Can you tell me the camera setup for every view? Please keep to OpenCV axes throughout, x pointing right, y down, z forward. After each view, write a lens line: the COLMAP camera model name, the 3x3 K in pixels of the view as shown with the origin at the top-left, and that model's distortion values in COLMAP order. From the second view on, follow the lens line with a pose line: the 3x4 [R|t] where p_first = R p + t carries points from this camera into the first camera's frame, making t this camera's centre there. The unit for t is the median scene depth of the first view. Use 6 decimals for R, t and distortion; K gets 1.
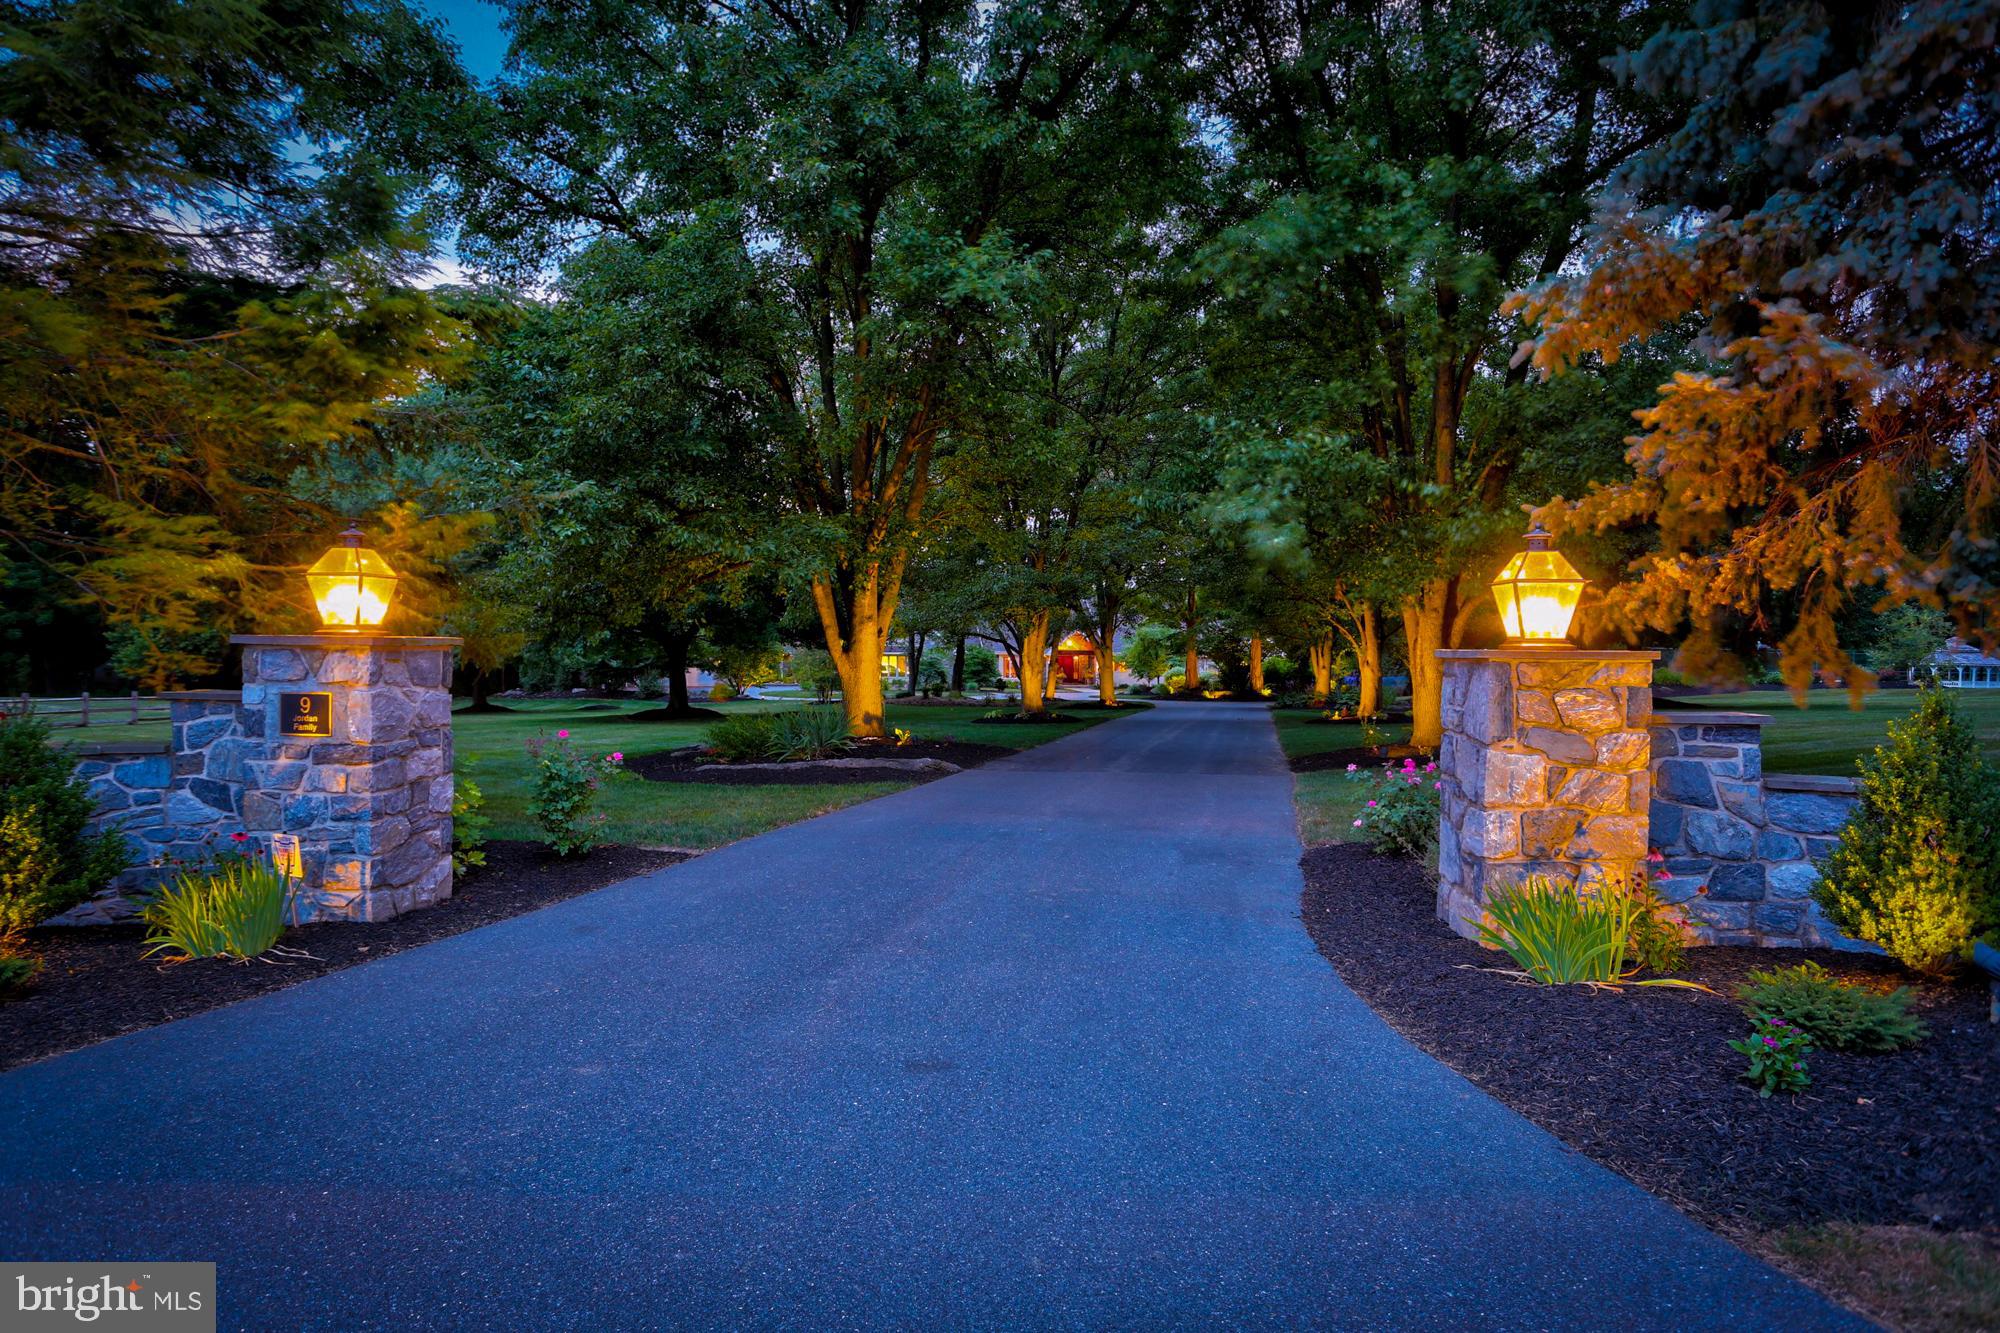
lens RADIAL K [[1200.2, 0, 1000.0], [0, 1200.2, 666.5], [0, 0, 1]] dist [-0.034535, 0.013682]
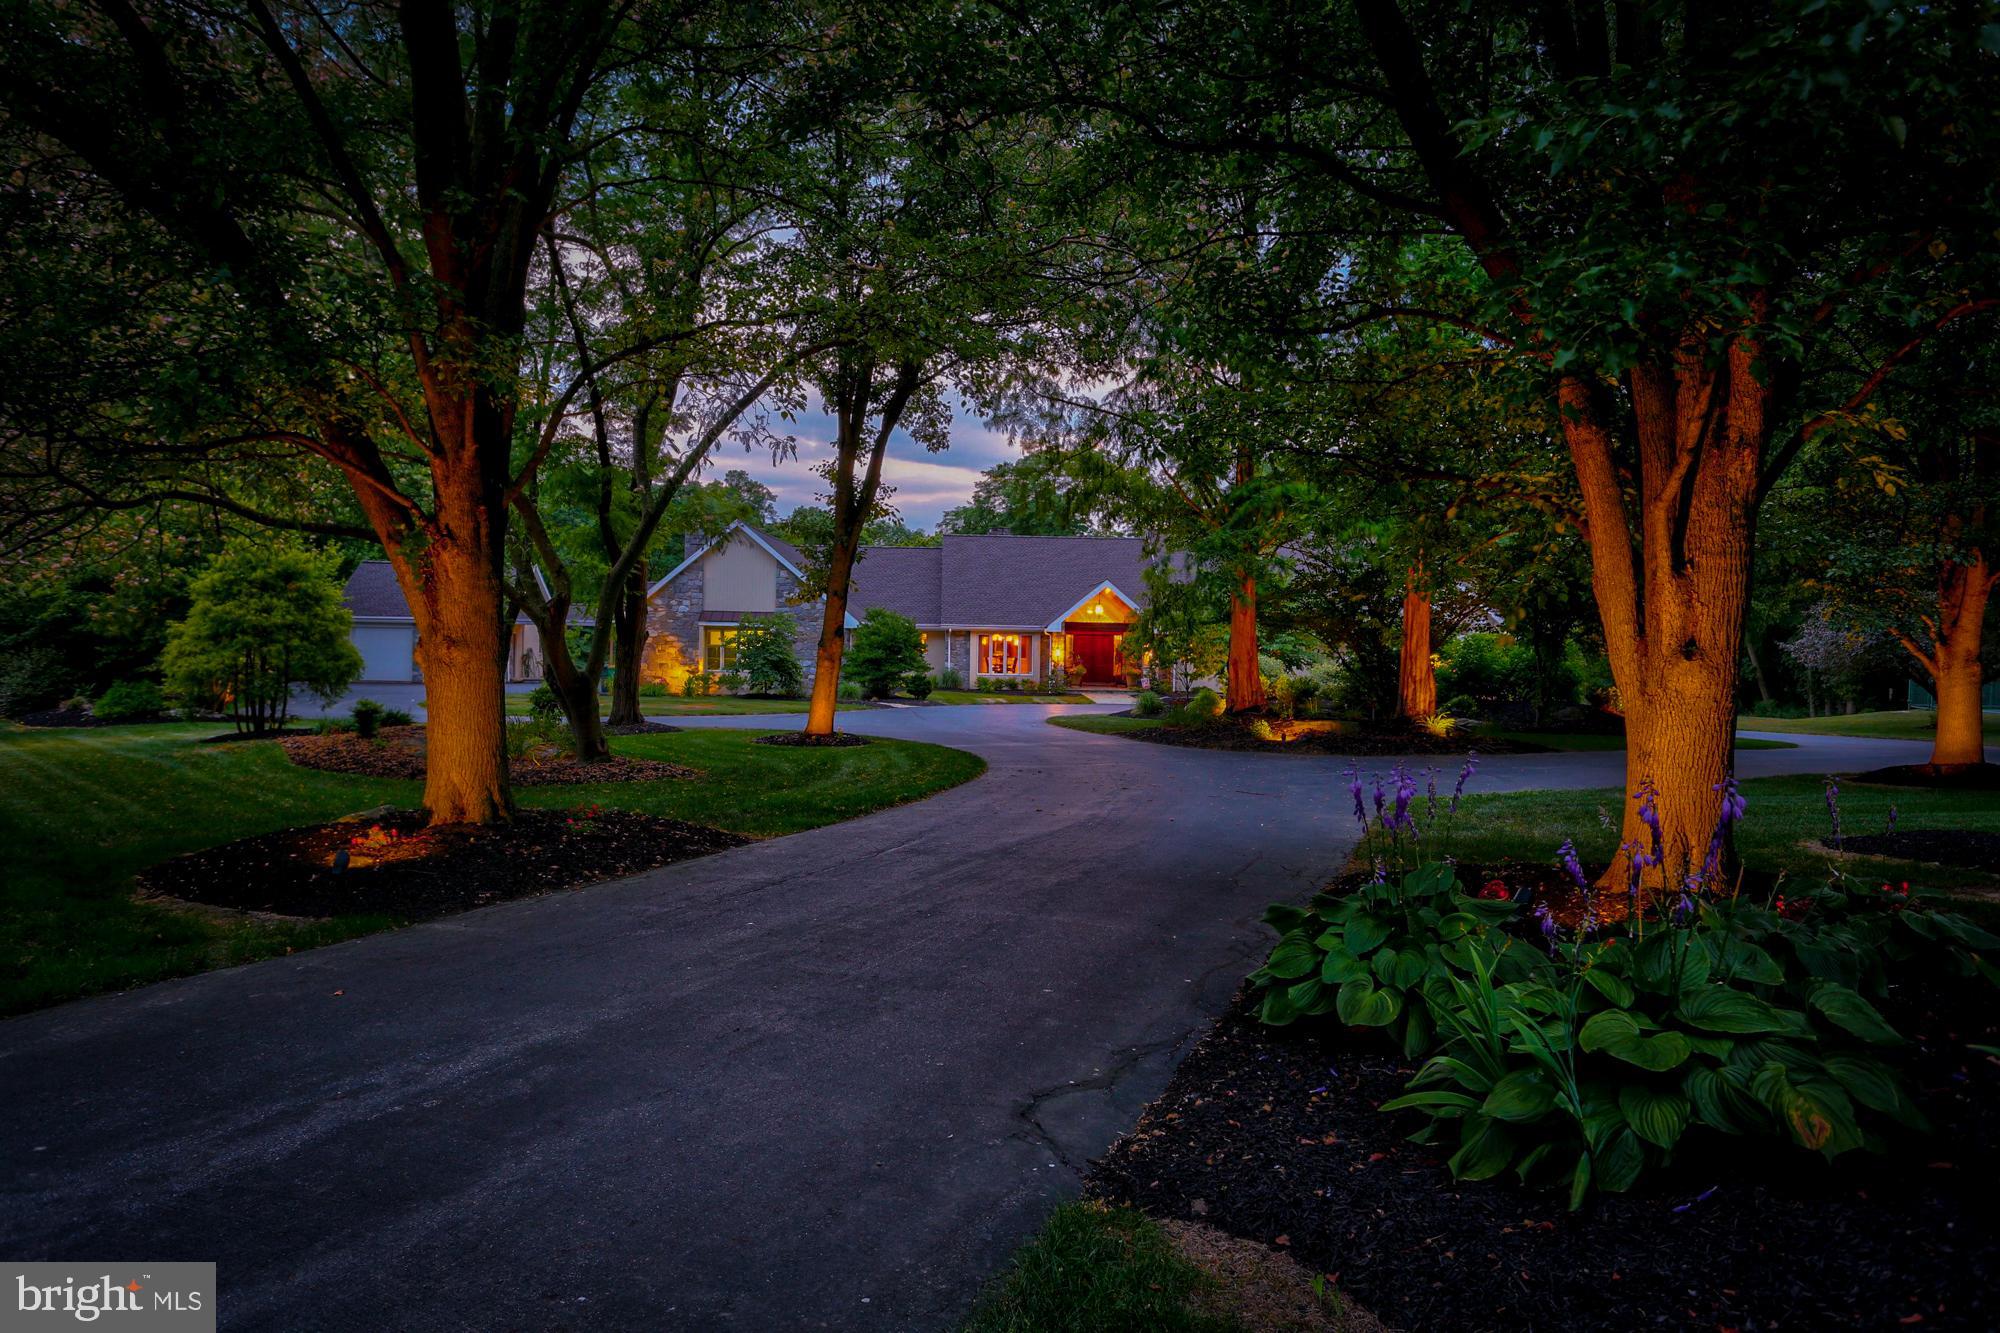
lens RADIAL K [[1330.9, 0, 1000.0], [0, 1330.9, 666.5], [0, 0, 1]] dist [-0.042889, 0.000267]
pose [[0.988943, 0.011206, -0.147871, 0.147206], [-0.009967, 0.999909, 0.009118, 0.001587], [0.147960, -0.007543, 0.988965, 0.576105]]
